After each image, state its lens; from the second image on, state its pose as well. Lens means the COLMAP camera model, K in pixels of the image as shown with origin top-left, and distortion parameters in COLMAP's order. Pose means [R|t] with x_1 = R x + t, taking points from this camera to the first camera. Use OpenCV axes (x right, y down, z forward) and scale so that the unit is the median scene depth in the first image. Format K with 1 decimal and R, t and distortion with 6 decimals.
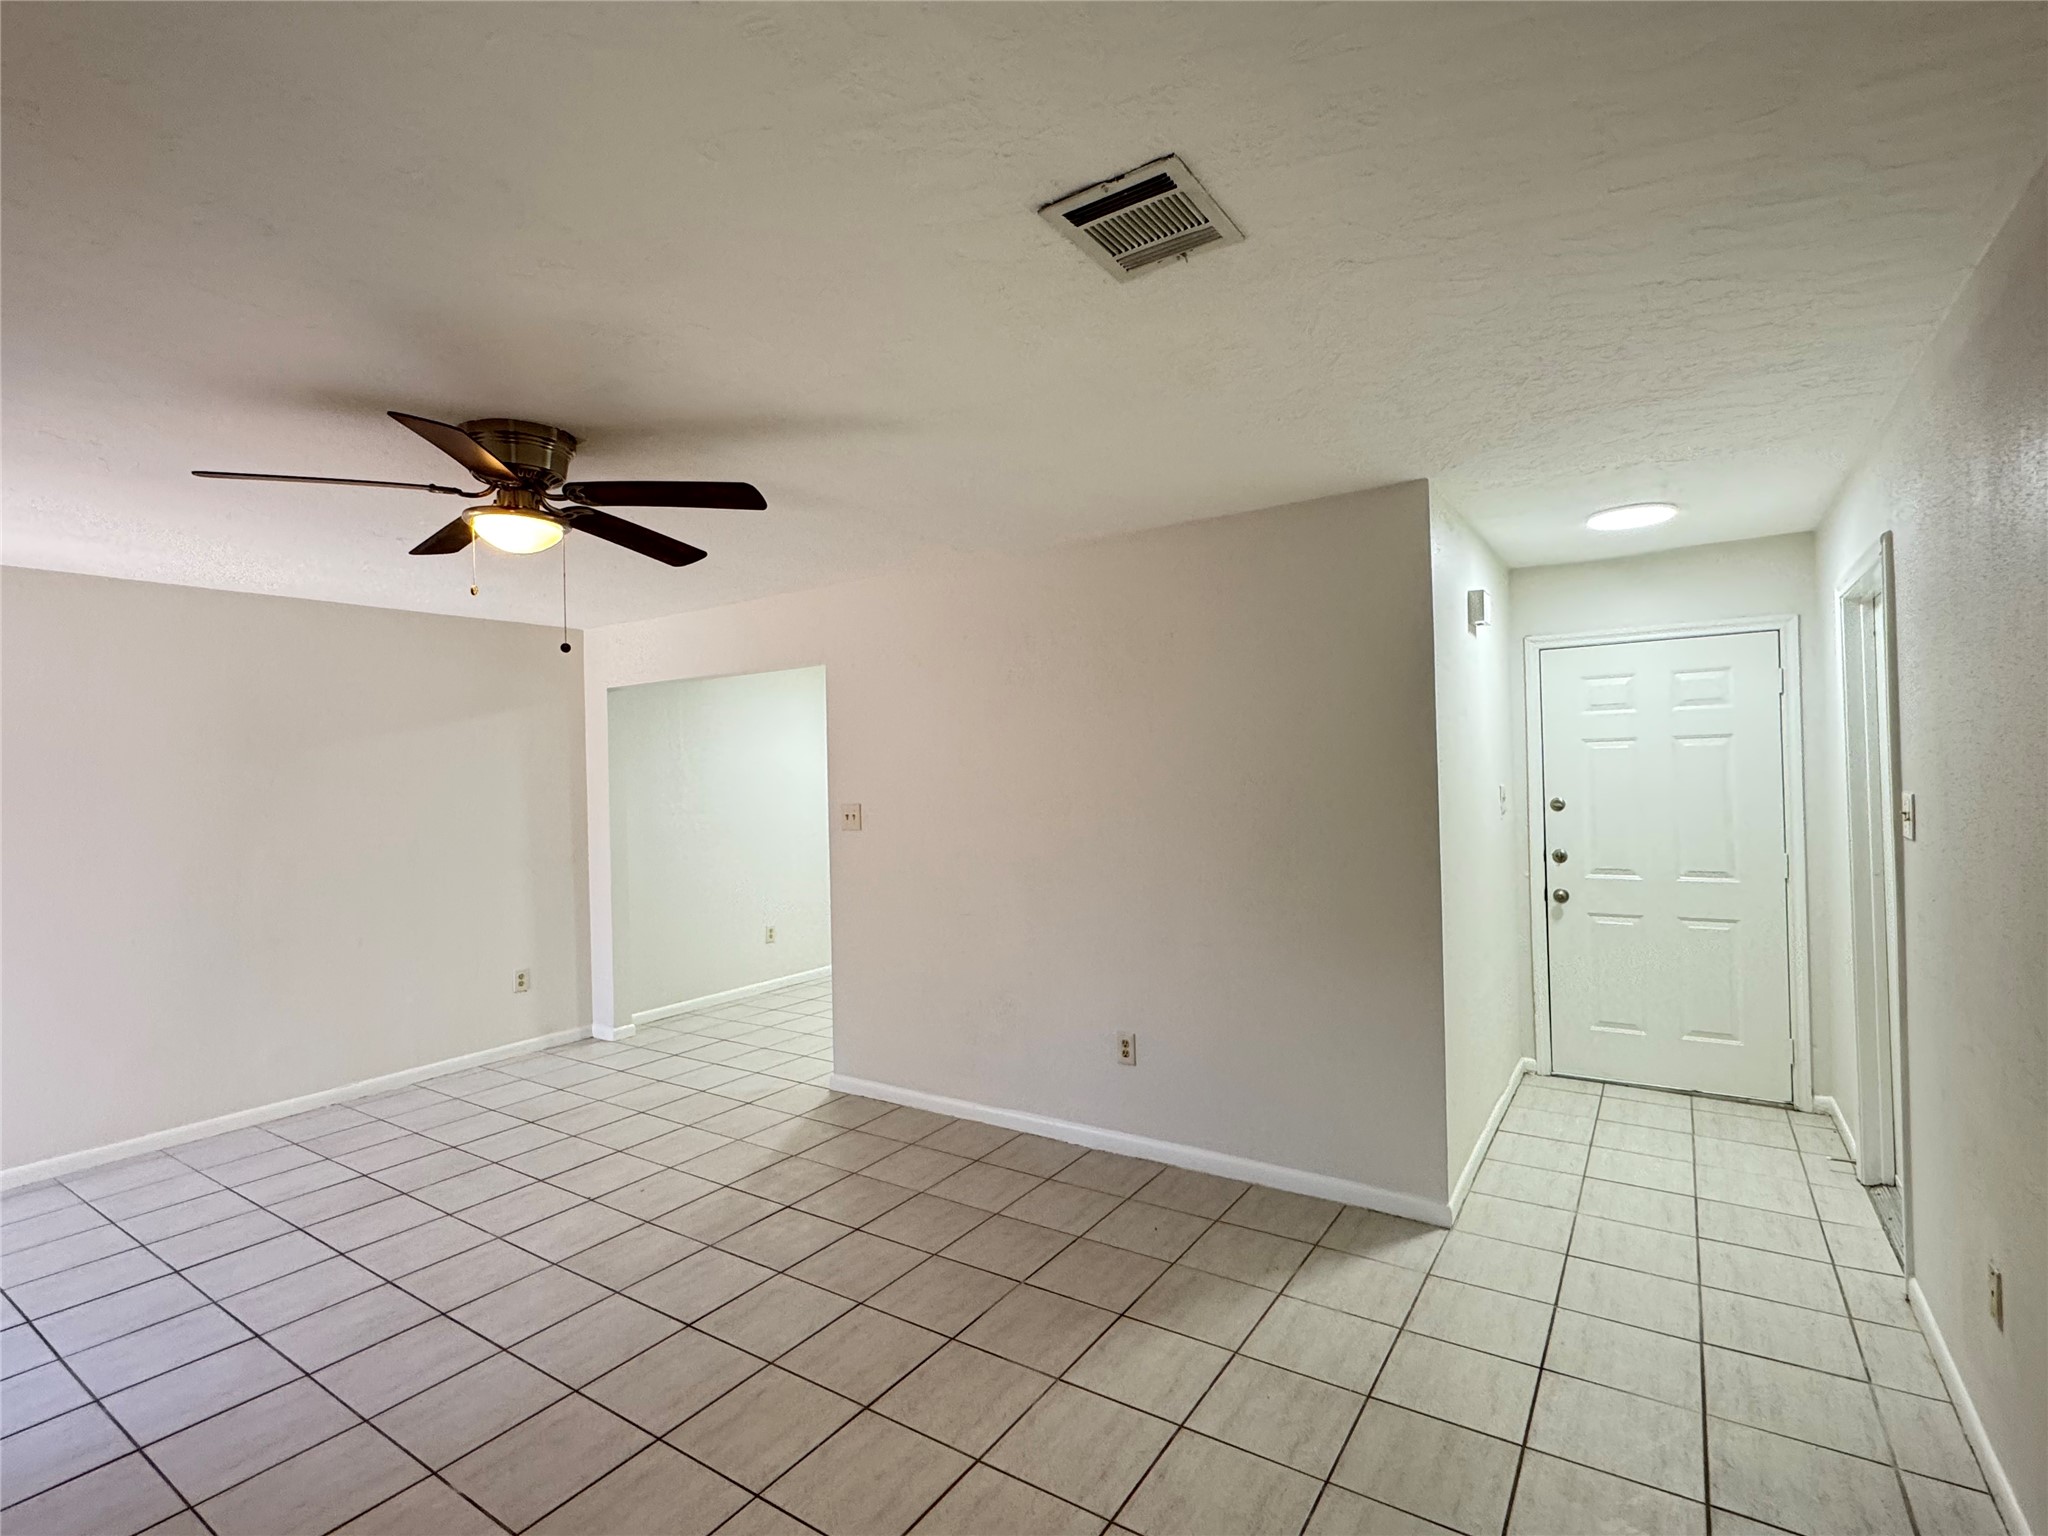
lens RADIAL K [[975.8, 0, 1027.8], [0, 975.8, 765.5], [0, 0, 1]] dist [-0.004964, 0.000456]
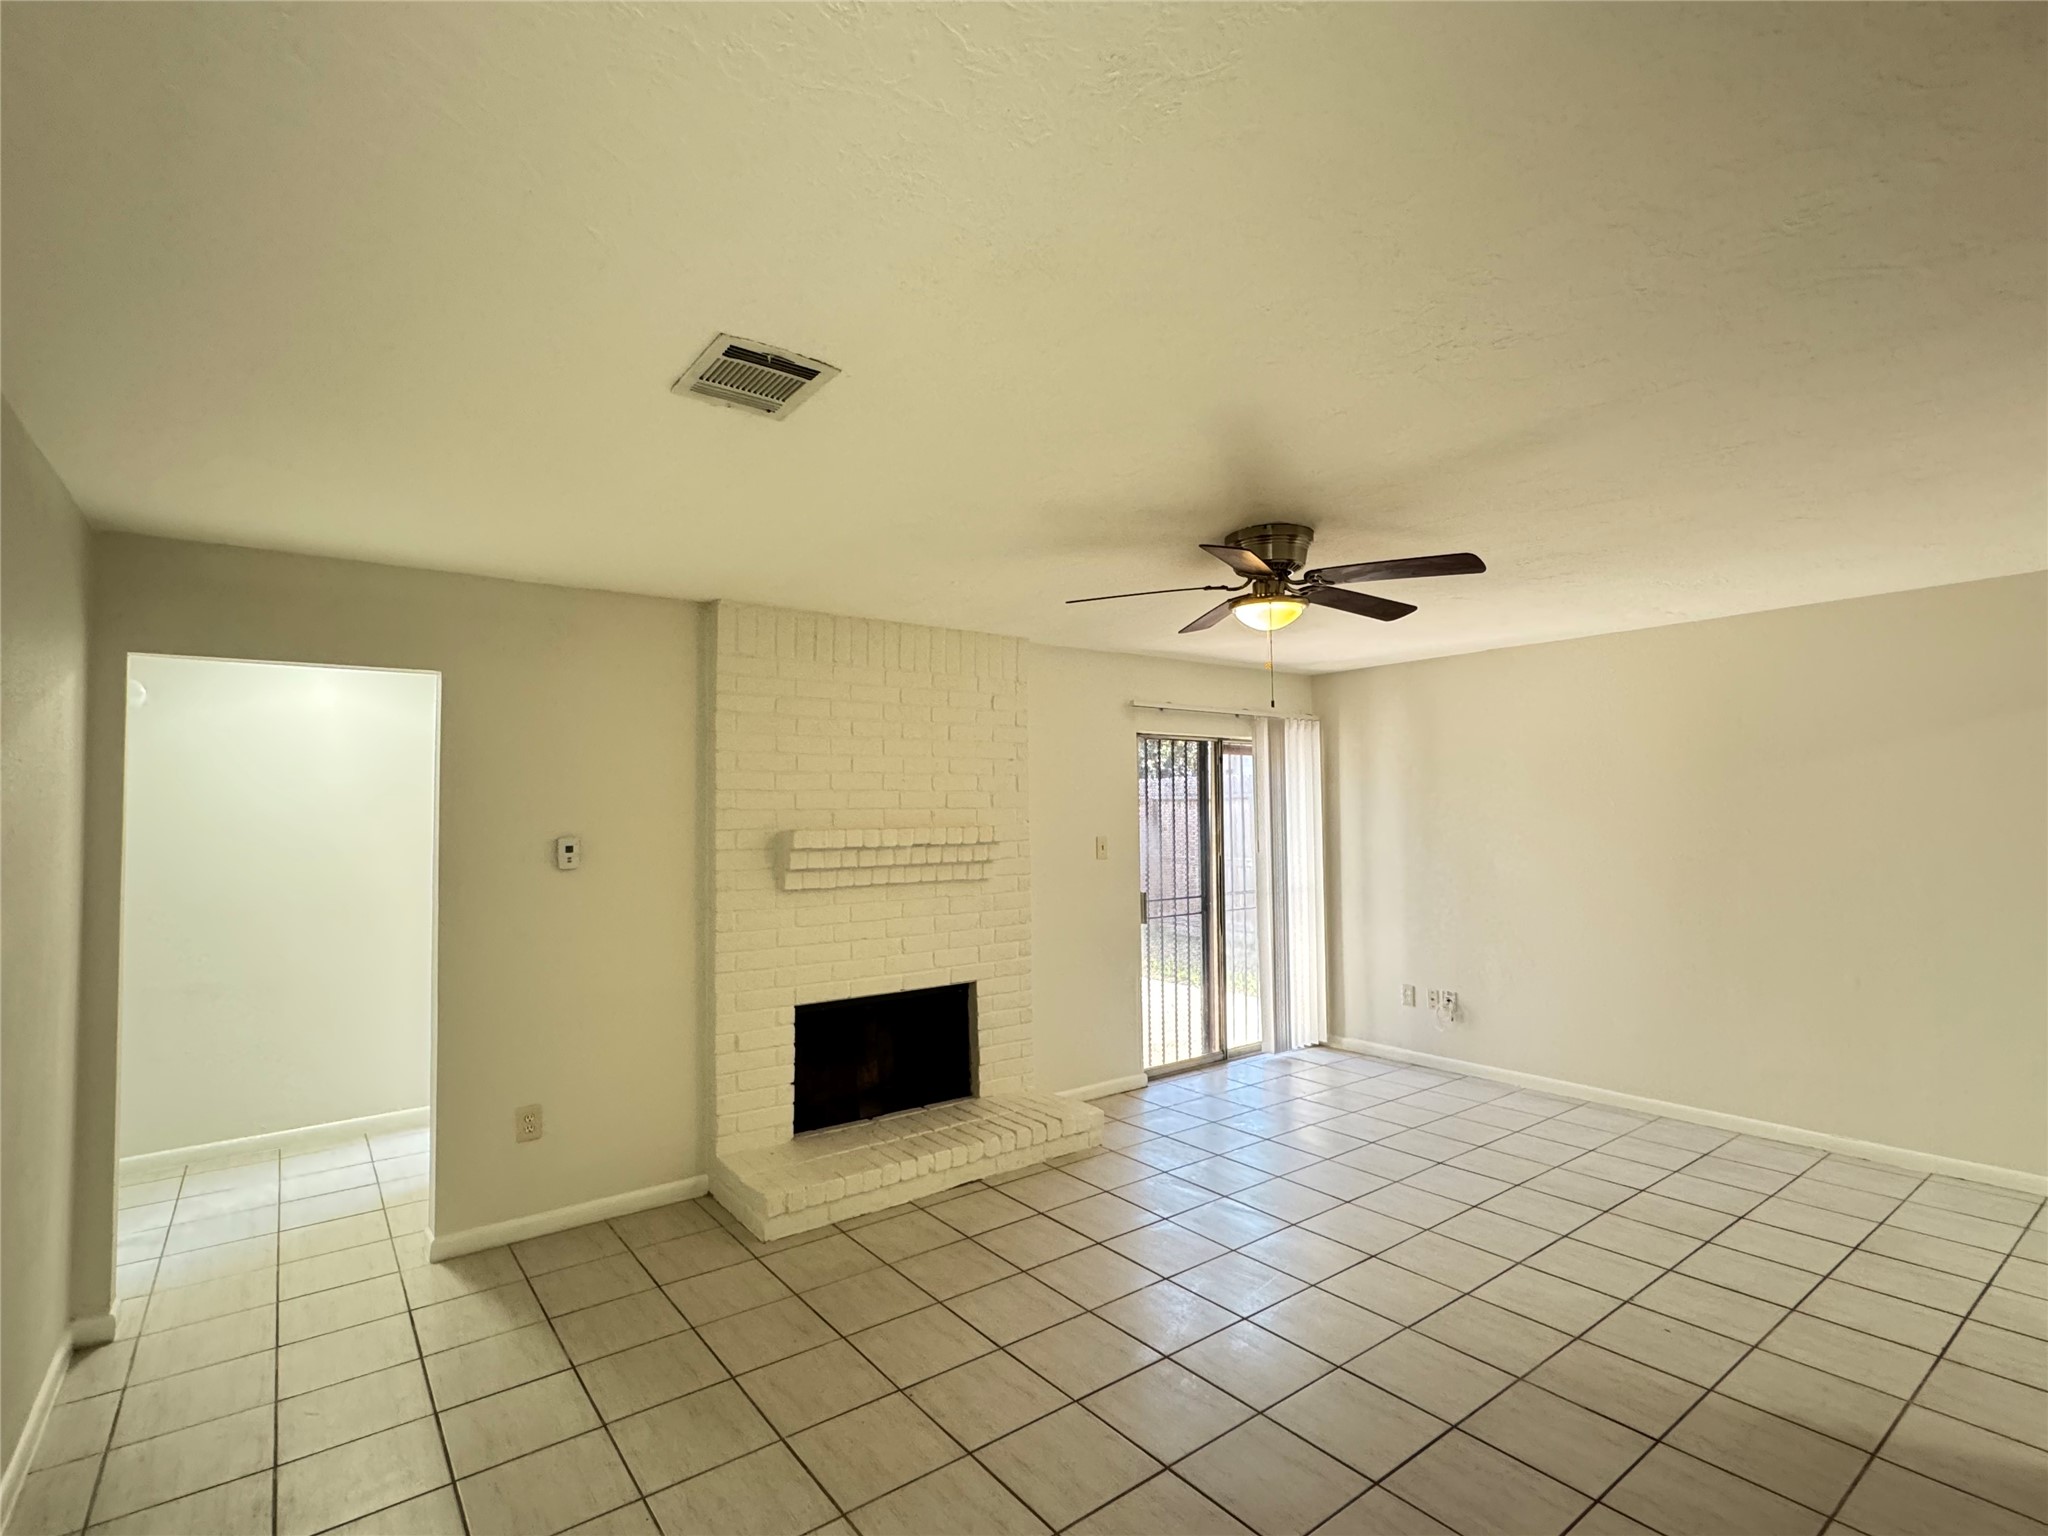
lens RADIAL K [[975.8, 0, 1026.9], [0, 975.8, 763.8], [0, 0, 1]] dist [-0.004964, 0.000456]
pose [[-0.324480, -0.015482, -0.945766, 0.510291], [0.027662, 0.999283, -0.025848, -0.017534], [0.945488, -0.034549, -0.323819, 0.753505]]
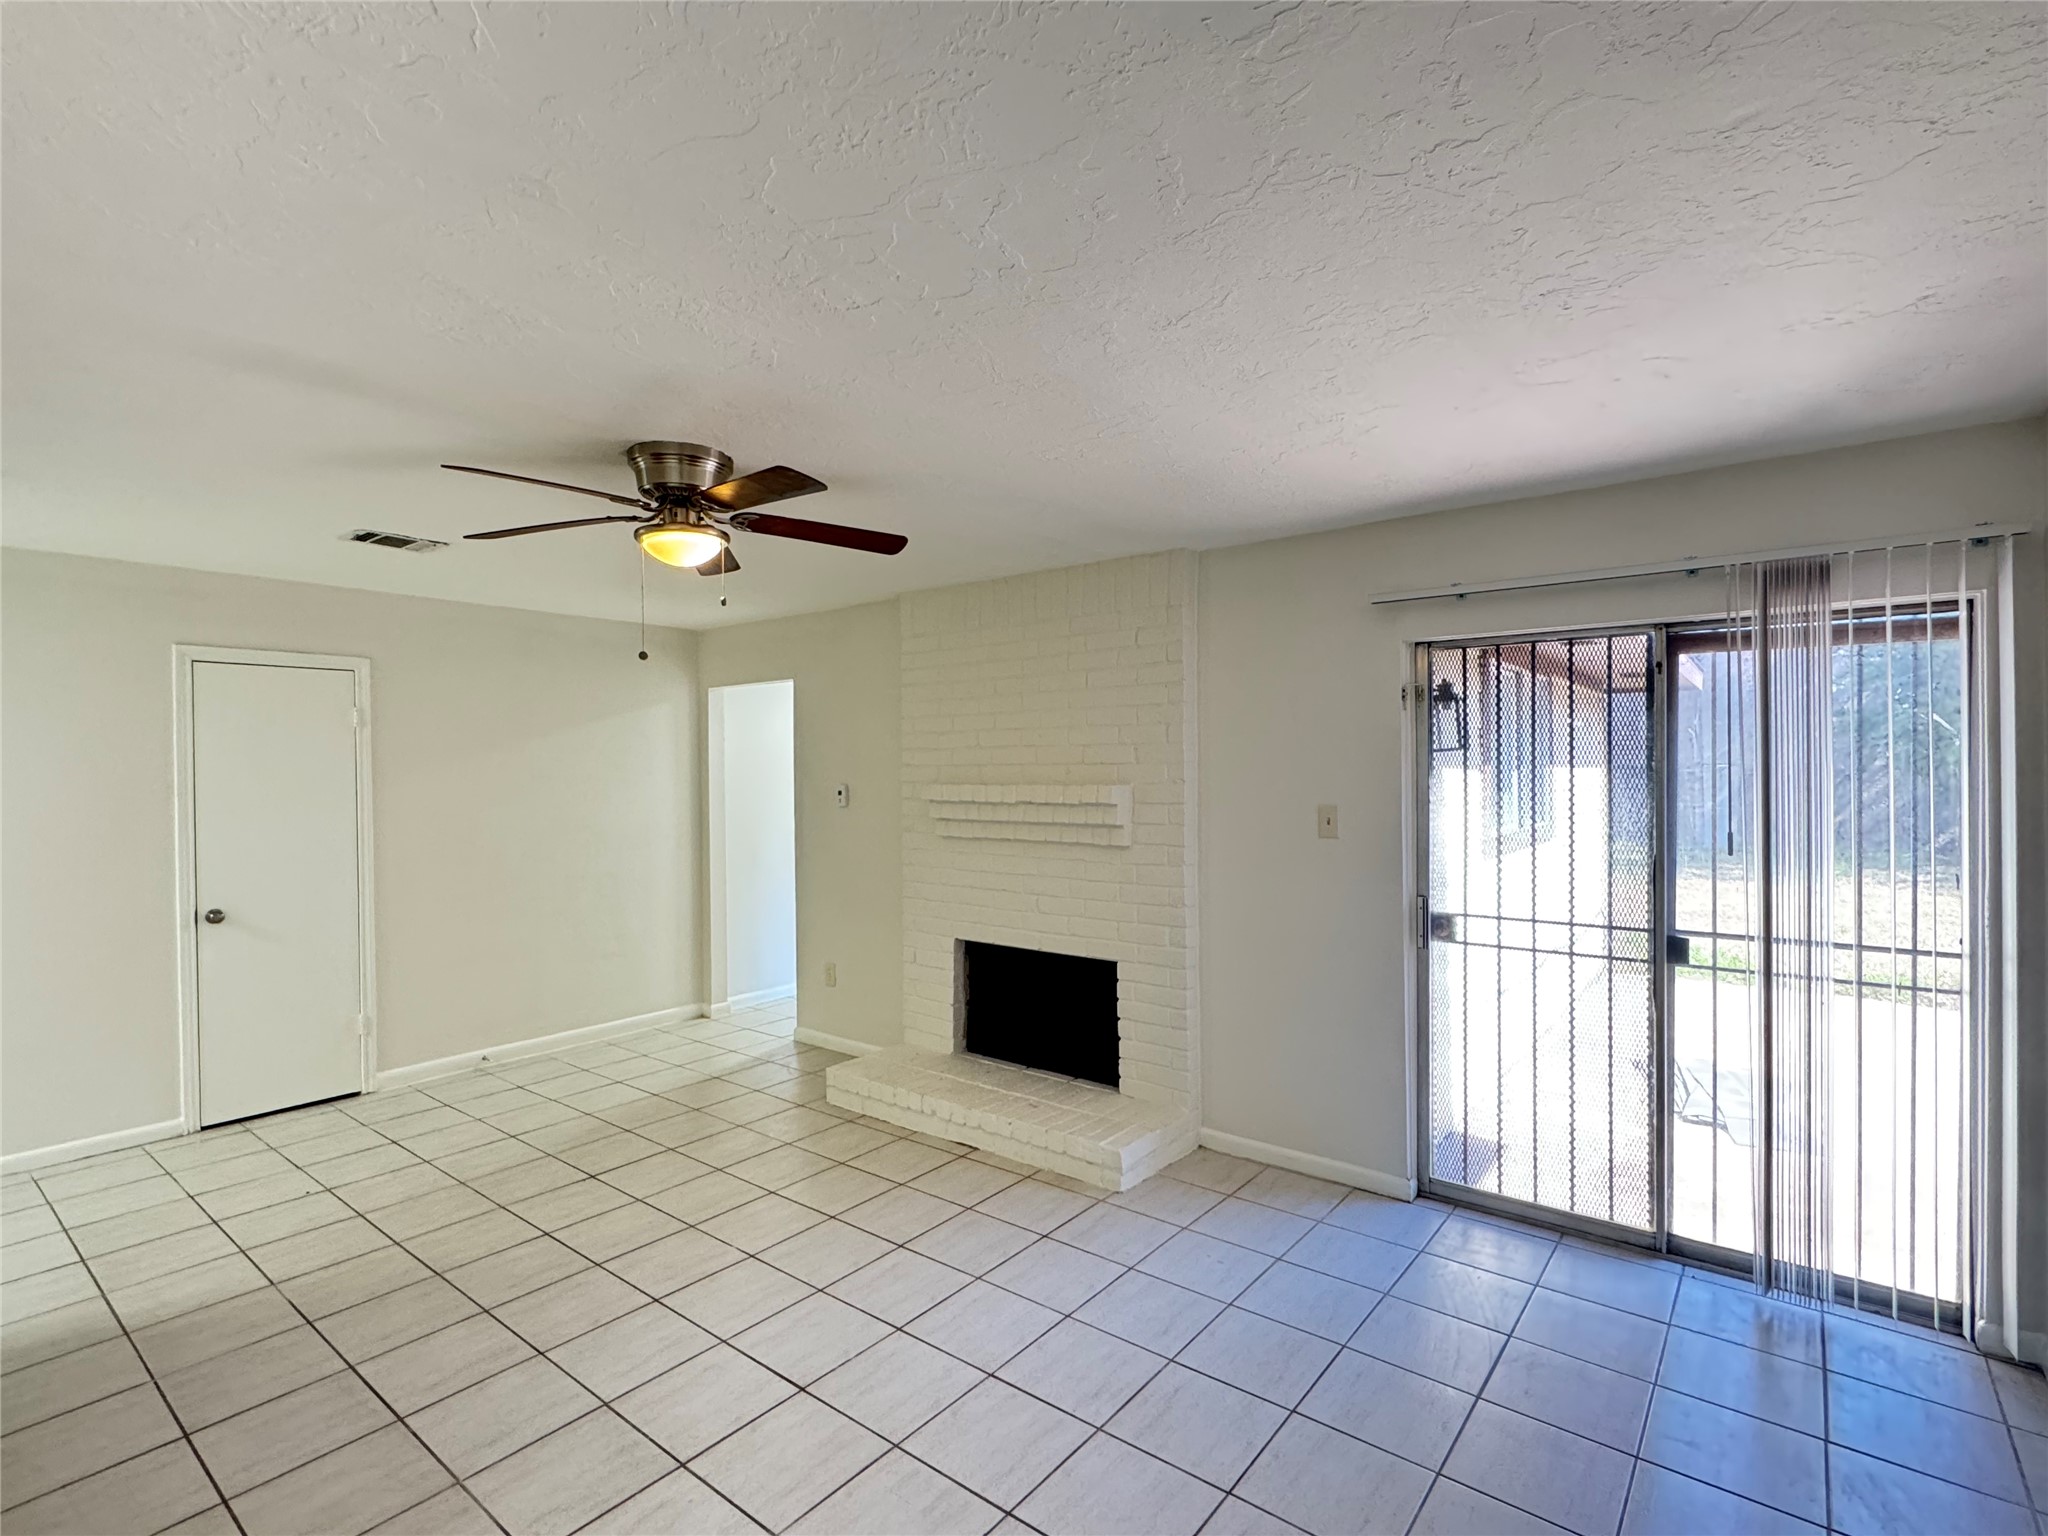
lens RADIAL K [[975.8, 0, 1029.9], [0, 975.8, 776.5], [0, 0, 1]] dist [-0.004964, 0.000456]
pose [[-0.996606, 0.032634, 0.075579, -0.668335], [0.032450, 0.999467, -0.003653, 0.020835], [-0.075658, -0.001188, -0.997133, 1.388625]]
